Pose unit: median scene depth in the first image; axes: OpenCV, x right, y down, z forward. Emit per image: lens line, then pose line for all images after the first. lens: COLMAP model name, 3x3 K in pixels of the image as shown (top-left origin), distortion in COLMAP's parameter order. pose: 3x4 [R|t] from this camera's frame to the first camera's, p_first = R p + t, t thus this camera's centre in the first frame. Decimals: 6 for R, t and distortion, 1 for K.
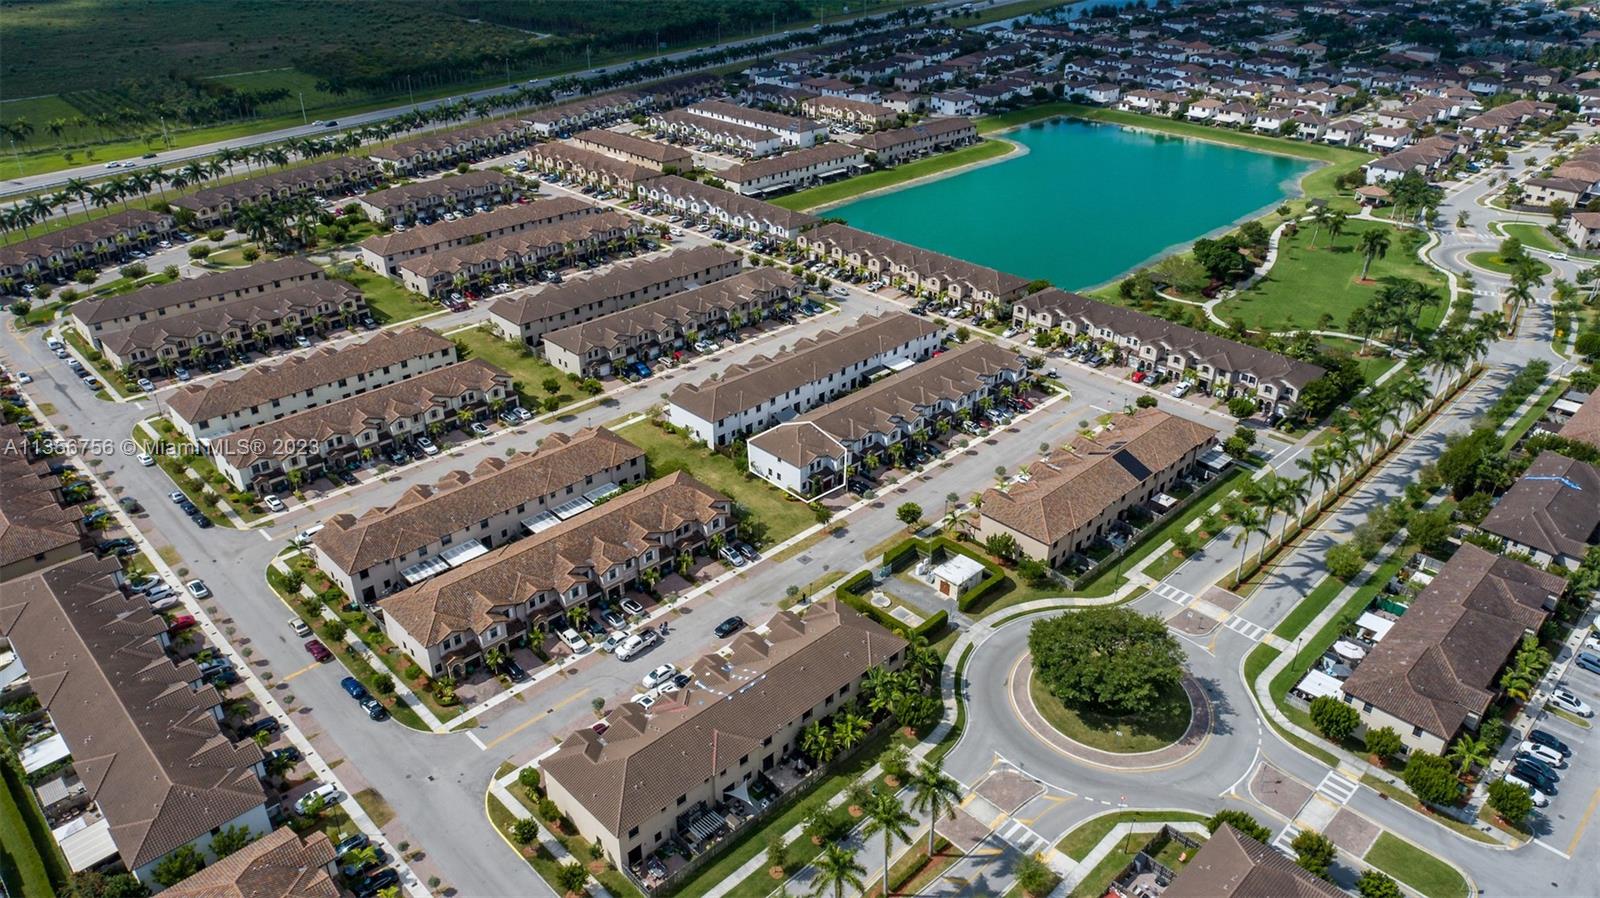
lens RADIAL K [[1084.1, 0, 798.8], [0, 1084.1, 446.8], [0, 0, 1]] dist [-0.005988, 0.005986]
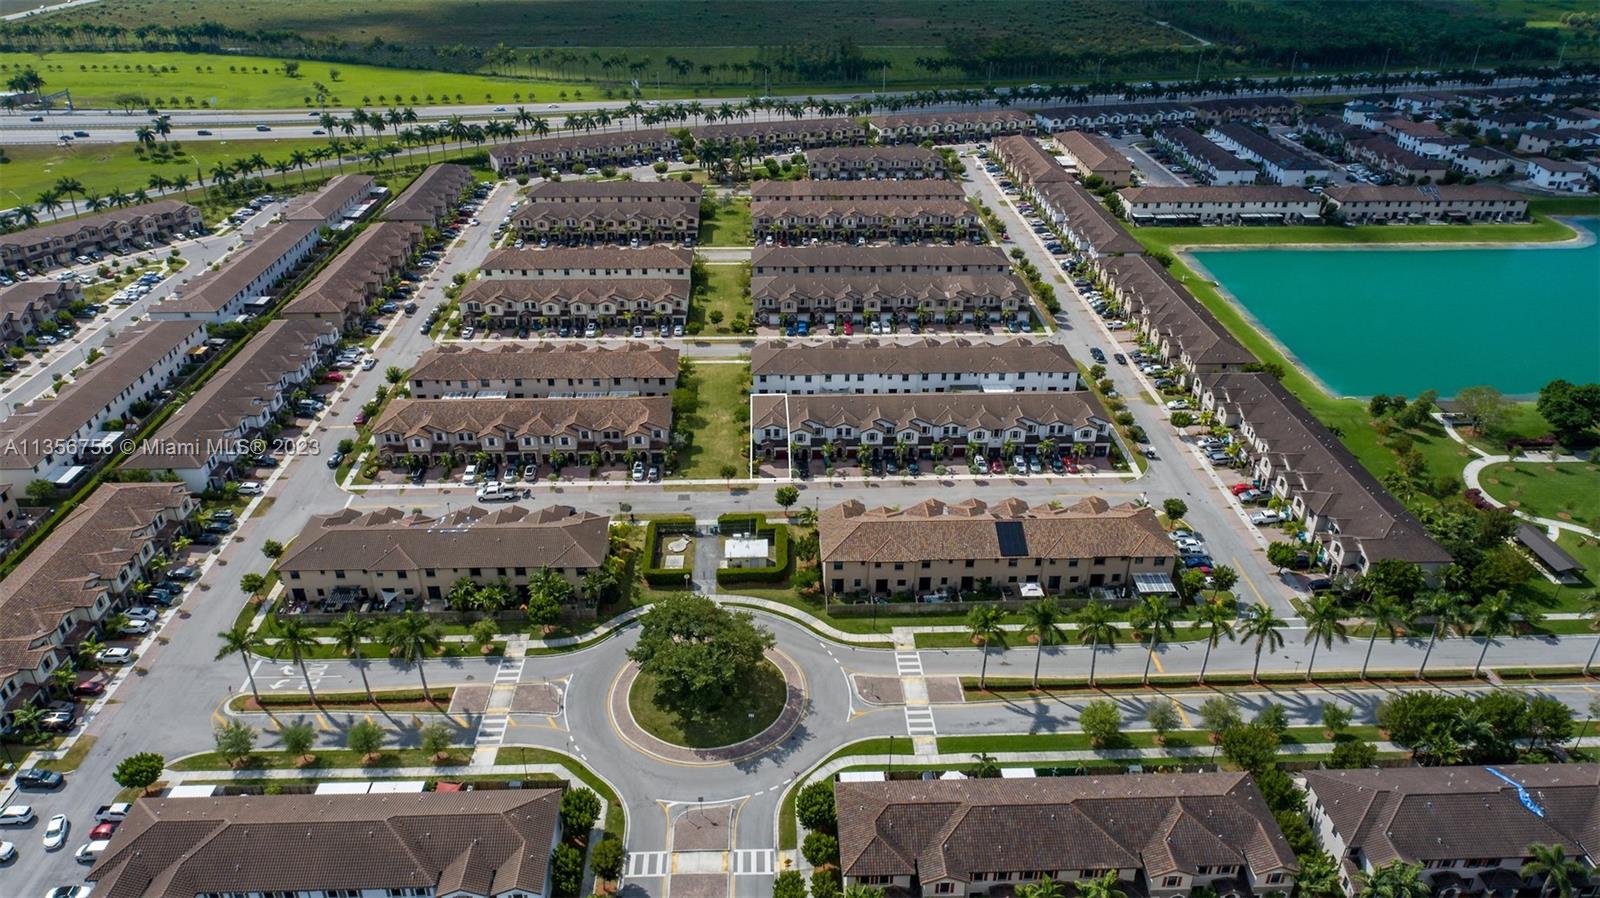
lens RADIAL K [[1084.1, 0, 798.4], [0, 1084.1, 451.2], [0, 0, 1]] dist [-0.005988, 0.005986]
pose [[0.739193, 0.323071, -0.590948, 0.619955], [-0.322404, 0.940110, 0.110676, -0.084894], [0.591312, 0.108713, 0.799082, 0.155424]]
